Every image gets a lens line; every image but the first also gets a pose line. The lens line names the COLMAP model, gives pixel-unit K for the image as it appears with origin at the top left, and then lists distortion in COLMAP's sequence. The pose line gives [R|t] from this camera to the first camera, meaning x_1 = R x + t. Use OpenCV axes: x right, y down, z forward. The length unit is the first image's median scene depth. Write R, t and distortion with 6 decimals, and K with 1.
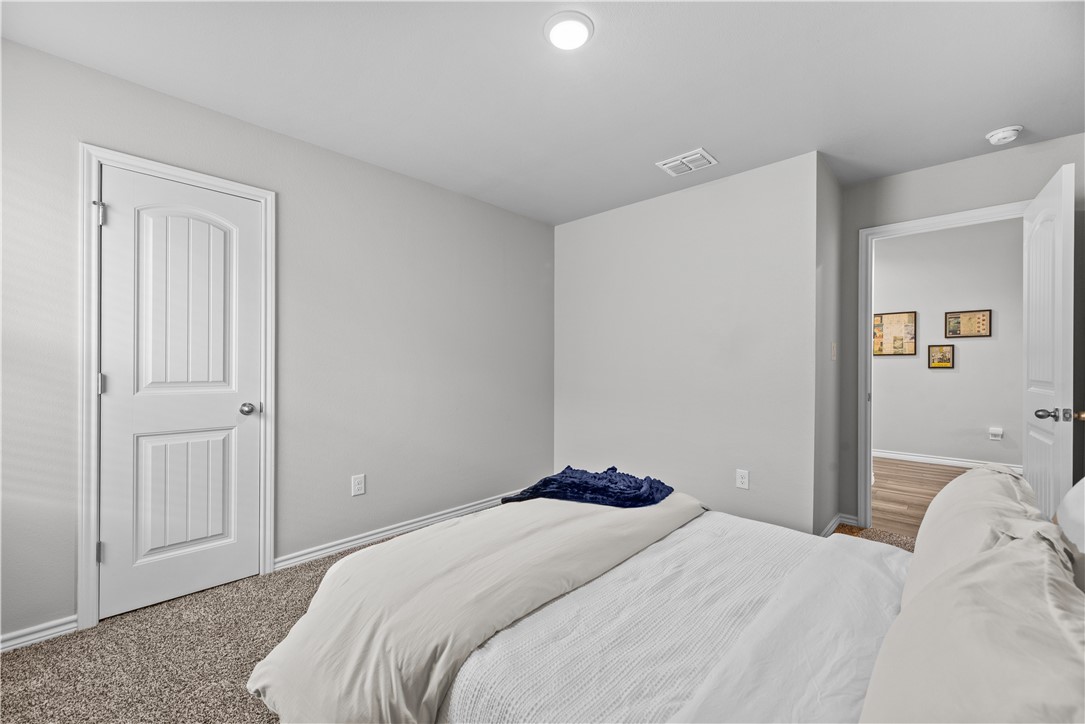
lens RADIAL K [[433.5, 0, 538.9], [0, 433.5, 366.9], [0, 0, 1]] dist [0.000035, 0.000066]
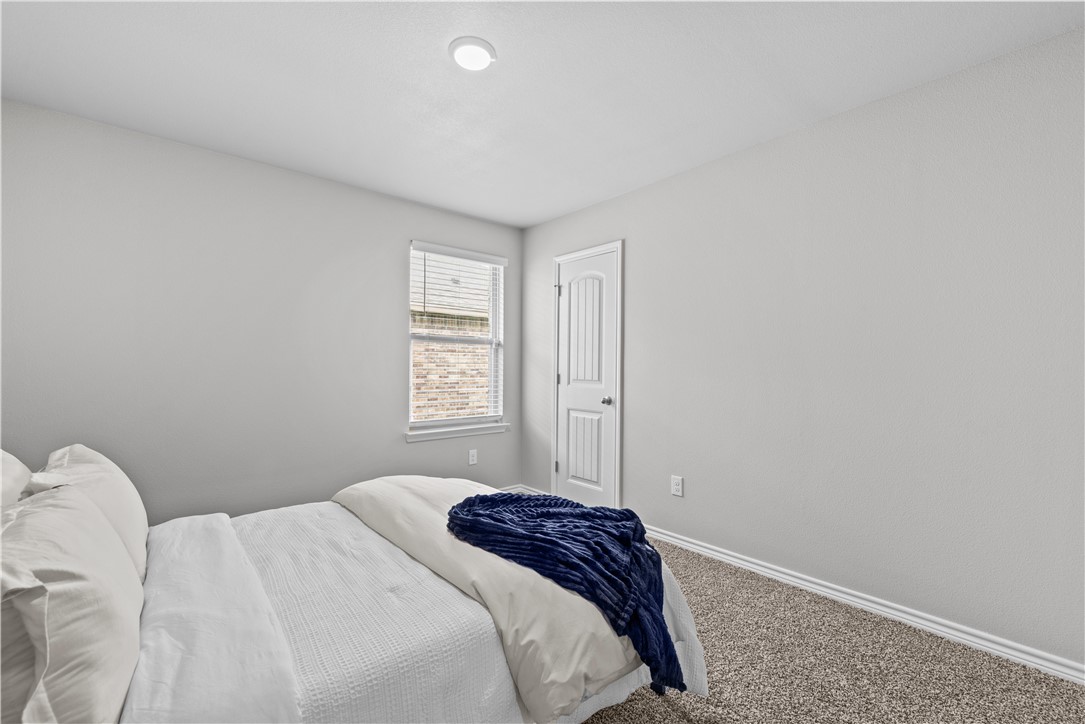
lens RADIAL K [[455.9, 0, 544.6], [0, 455.9, 364.8], [0, 0, 1]] dist [0.001150, 0.000047]
pose [[-0.089812, -0.011784, -0.995889, 0.981524], [-0.009961, 0.999891, -0.010933, -0.001734], [0.995909, 0.008939, -0.089920, 1.093741]]
